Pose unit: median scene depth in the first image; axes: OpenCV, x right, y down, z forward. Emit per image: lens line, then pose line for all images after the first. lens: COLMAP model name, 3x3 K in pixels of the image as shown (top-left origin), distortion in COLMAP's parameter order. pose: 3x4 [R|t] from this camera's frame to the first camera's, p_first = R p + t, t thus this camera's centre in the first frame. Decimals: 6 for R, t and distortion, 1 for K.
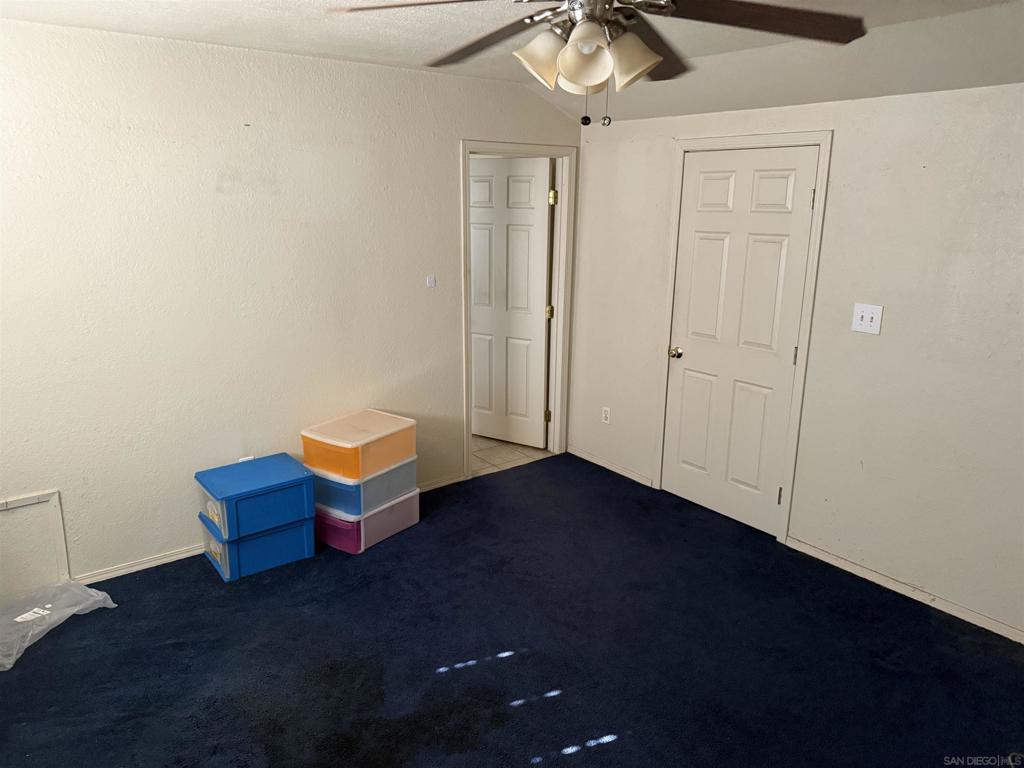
lens RADIAL K [[715.0, 0, 514.5], [0, 715.0, 377.2], [0, 0, 1]] dist [0.059110, -0.065569]
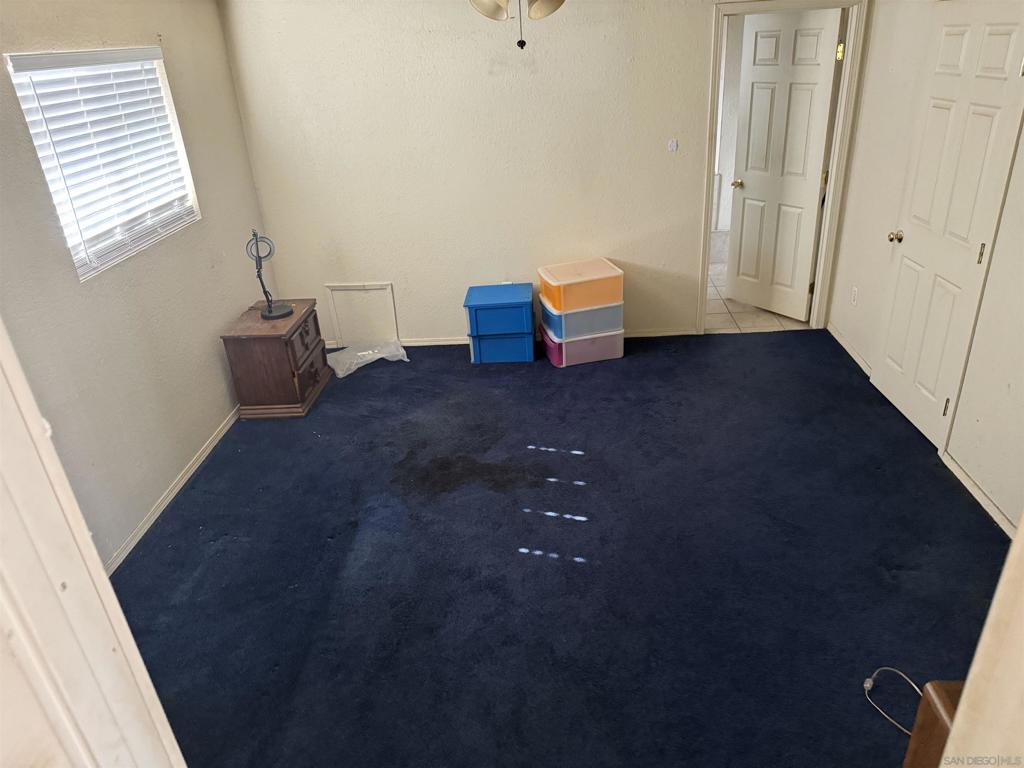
lens RADIAL K [[715.0, 0, 511.1], [0, 715.0, 386.2], [0, 0, 1]] dist [0.059110, -0.065569]
pose [[0.760318, 0.232553, -0.606494, 0.502838], [-0.092670, 0.962998, 0.253076, -0.042155], [0.642906, -0.136215, 0.753735, -0.040431]]
